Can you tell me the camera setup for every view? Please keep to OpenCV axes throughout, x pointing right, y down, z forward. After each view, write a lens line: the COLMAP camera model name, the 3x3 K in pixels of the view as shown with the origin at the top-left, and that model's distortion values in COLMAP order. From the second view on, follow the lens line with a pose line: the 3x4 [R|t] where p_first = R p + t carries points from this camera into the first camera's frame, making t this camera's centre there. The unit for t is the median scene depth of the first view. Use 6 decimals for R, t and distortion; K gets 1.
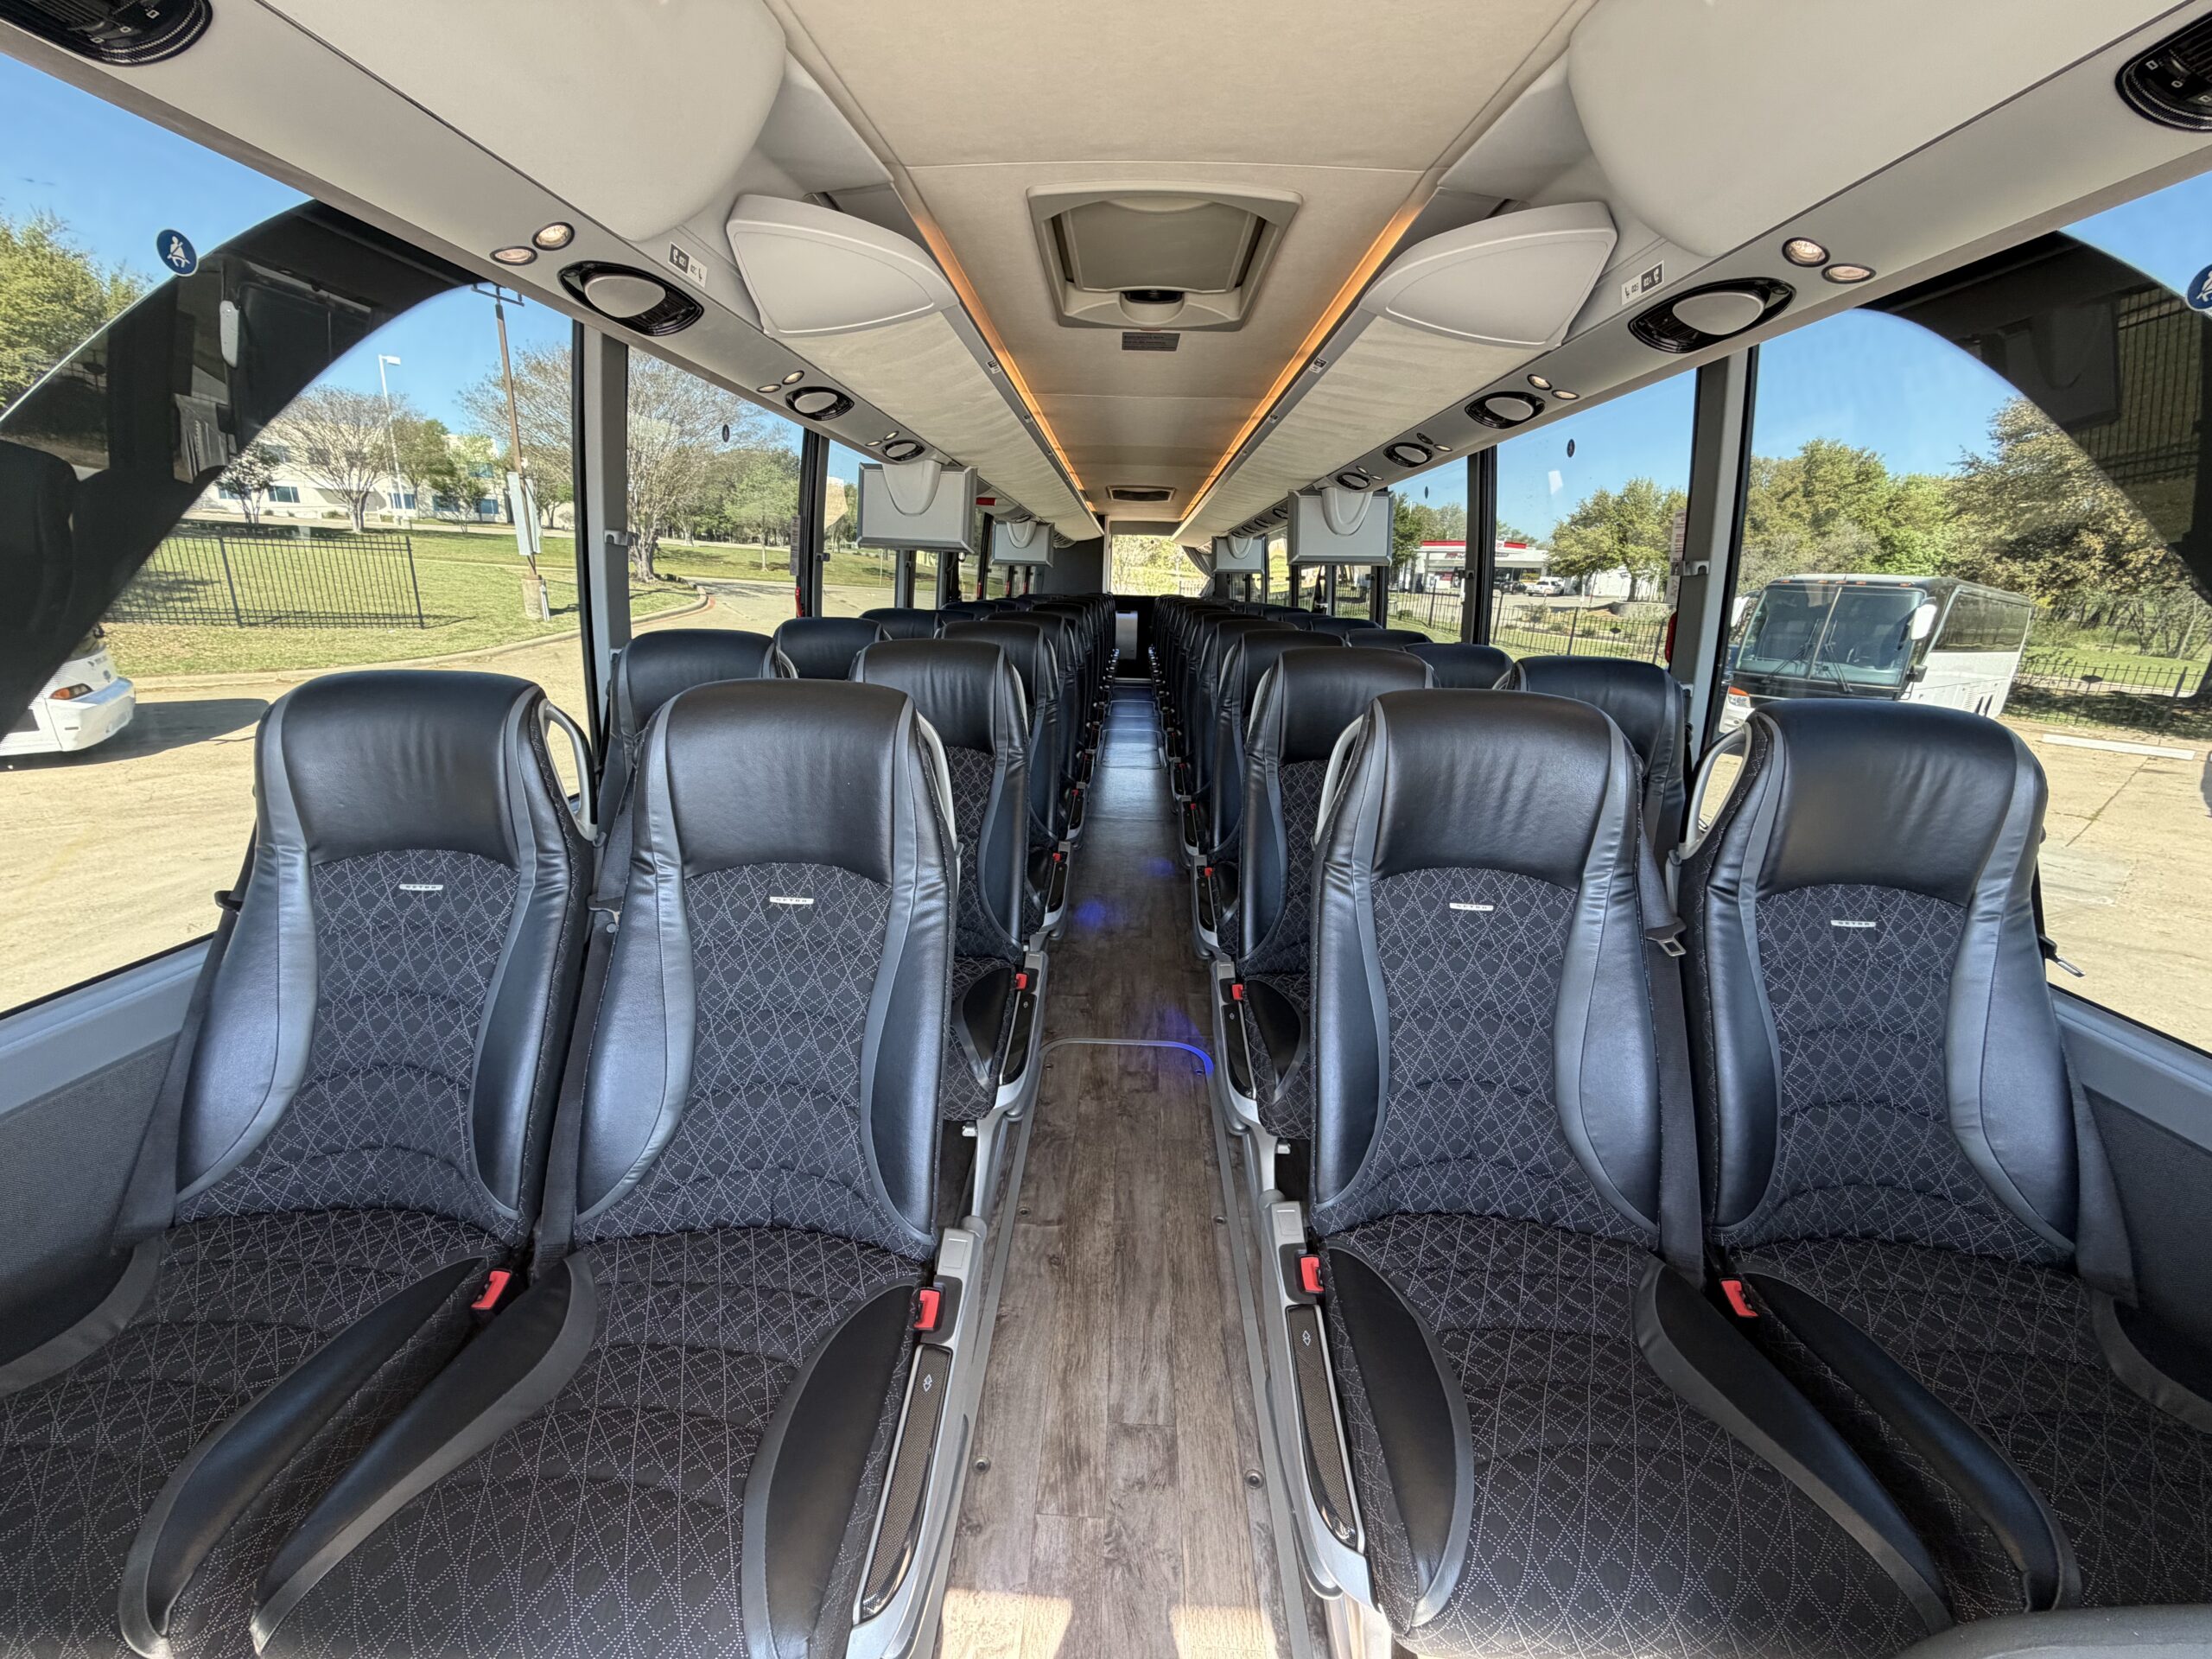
lens RADIAL K [[887.3, 0, 1106.9], [0, 887.3, 824.6], [0, 0, 1]] dist [-0.000846, -0.000093]
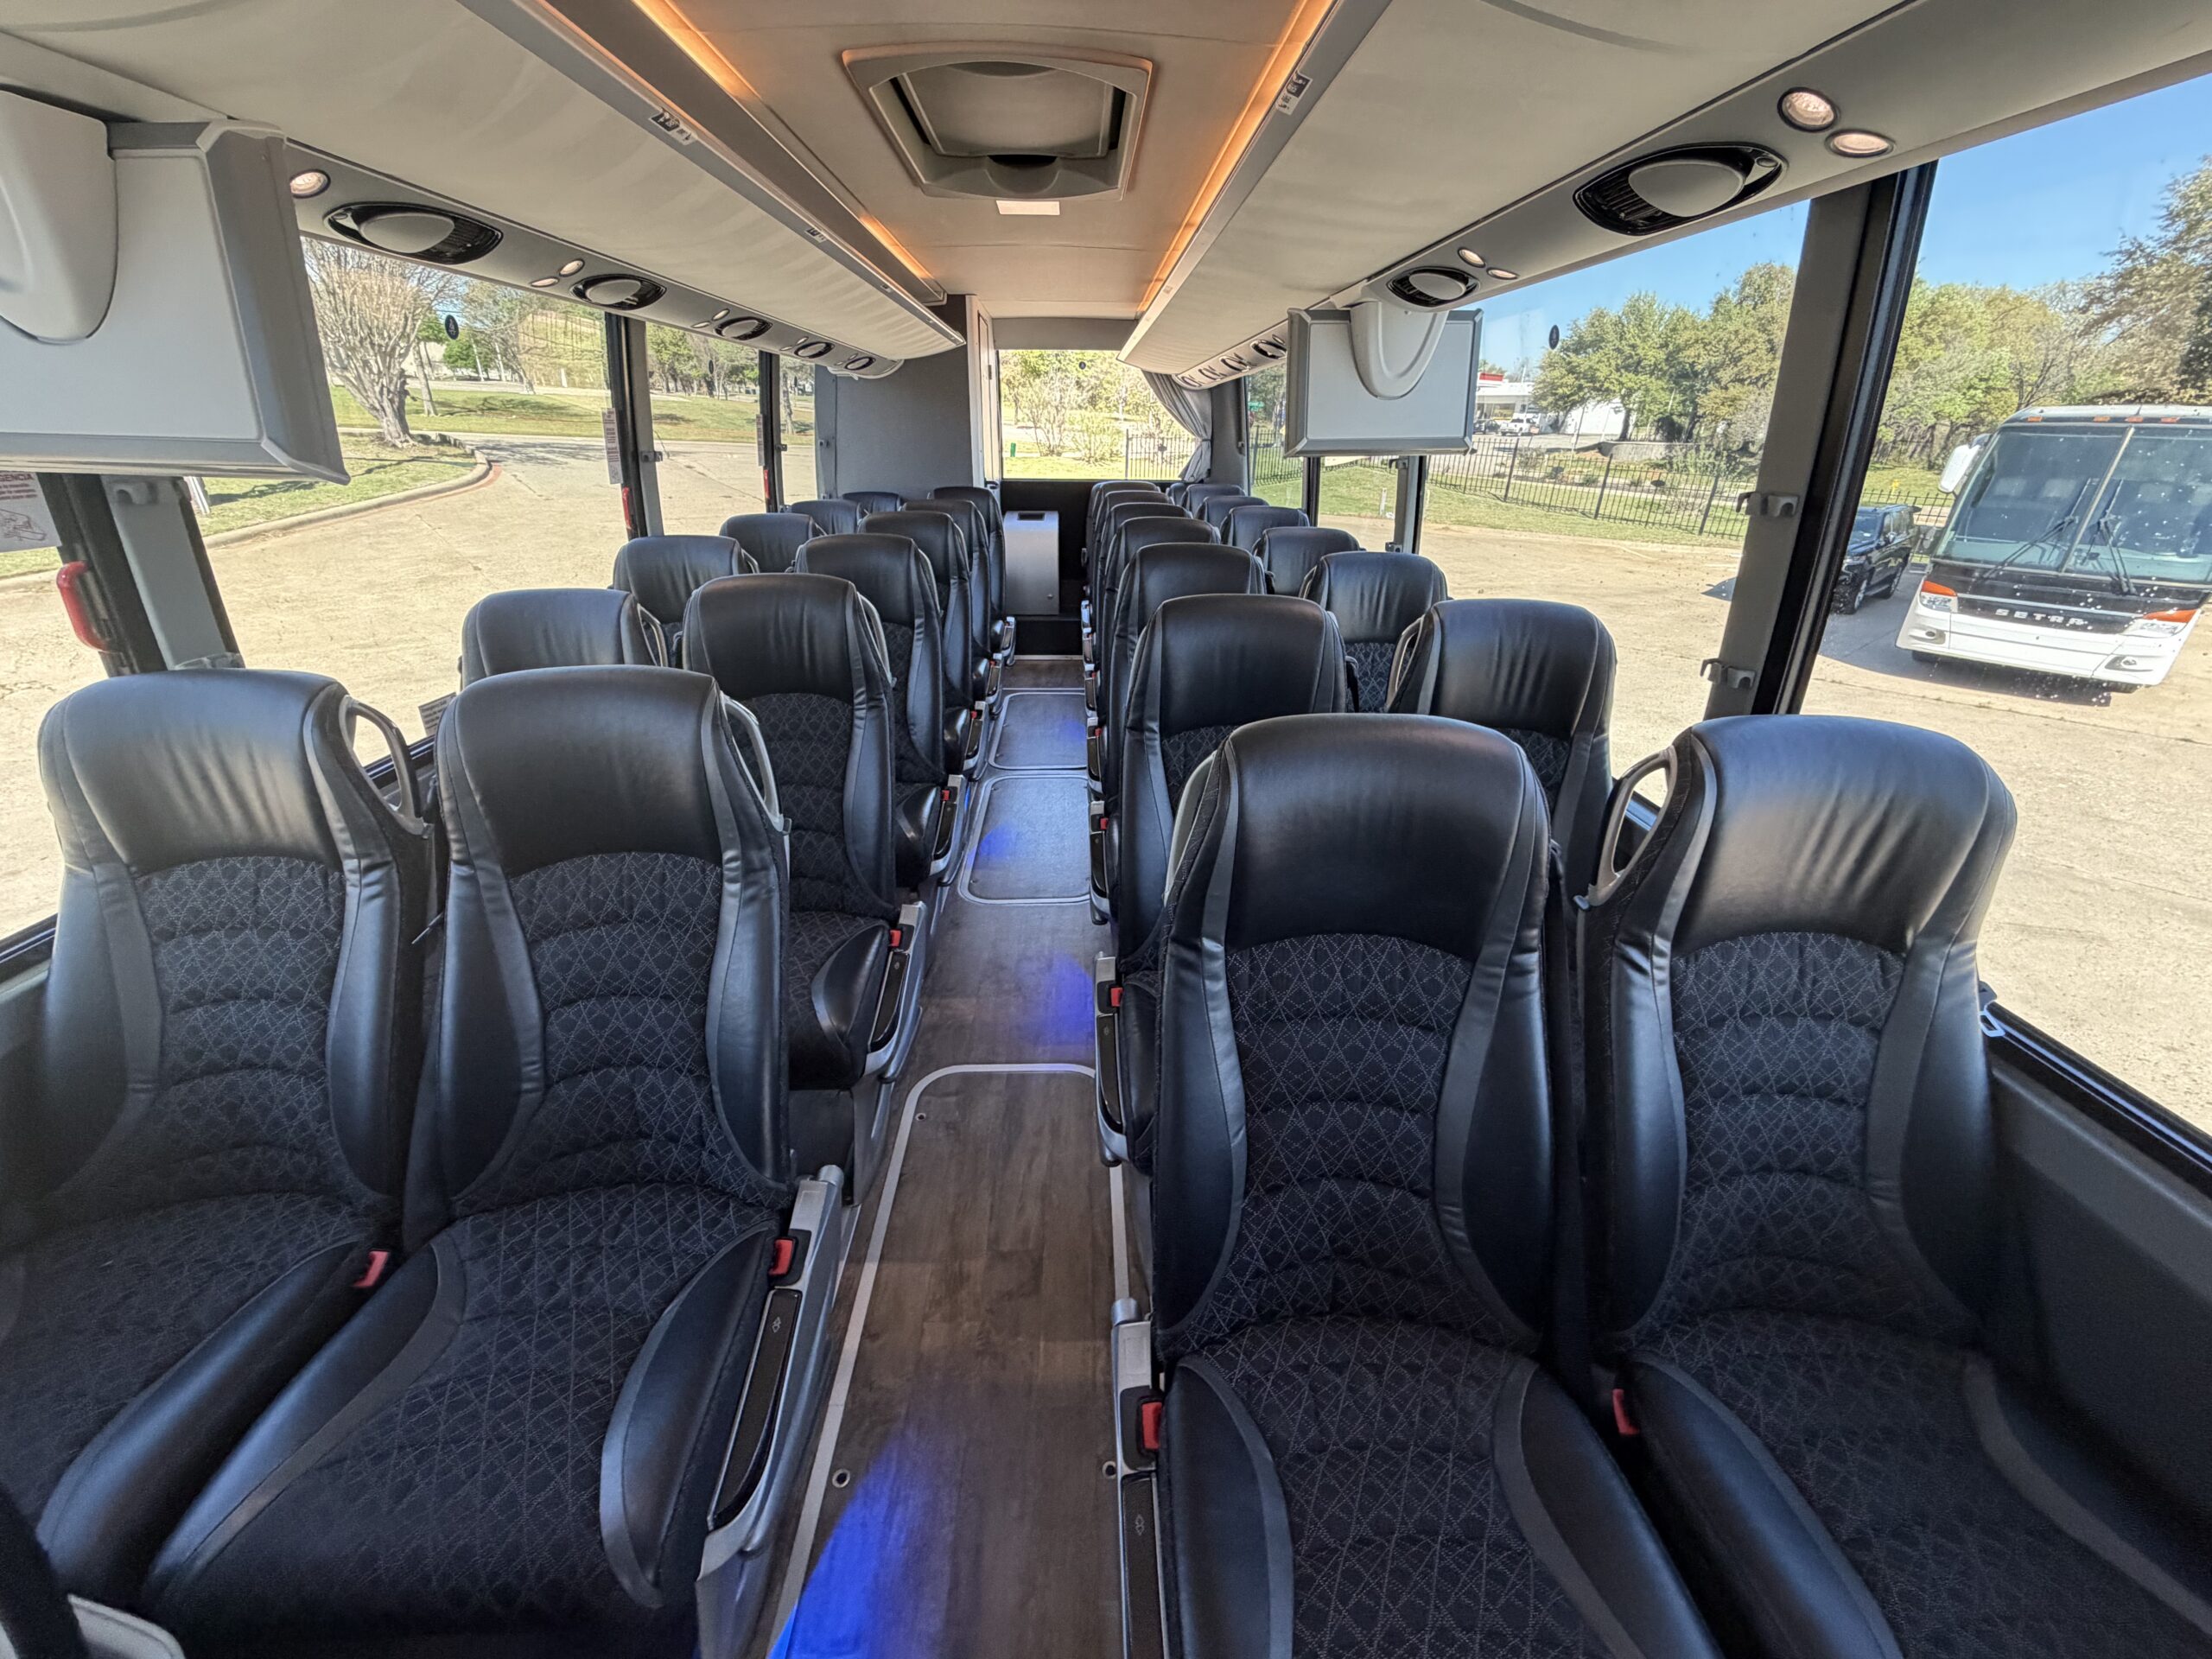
lens RADIAL K [[891.8, 0, 1105.5], [0, 891.8, 826.8], [0, 0, 1]] dist [-0.000531, -0.000078]
pose [[0.997961, -0.041351, 0.048617, 0.008648], [0.033355, 0.987337, 0.155090, -0.041323], [-0.054414, -0.153152, 0.986703, 0.137364]]
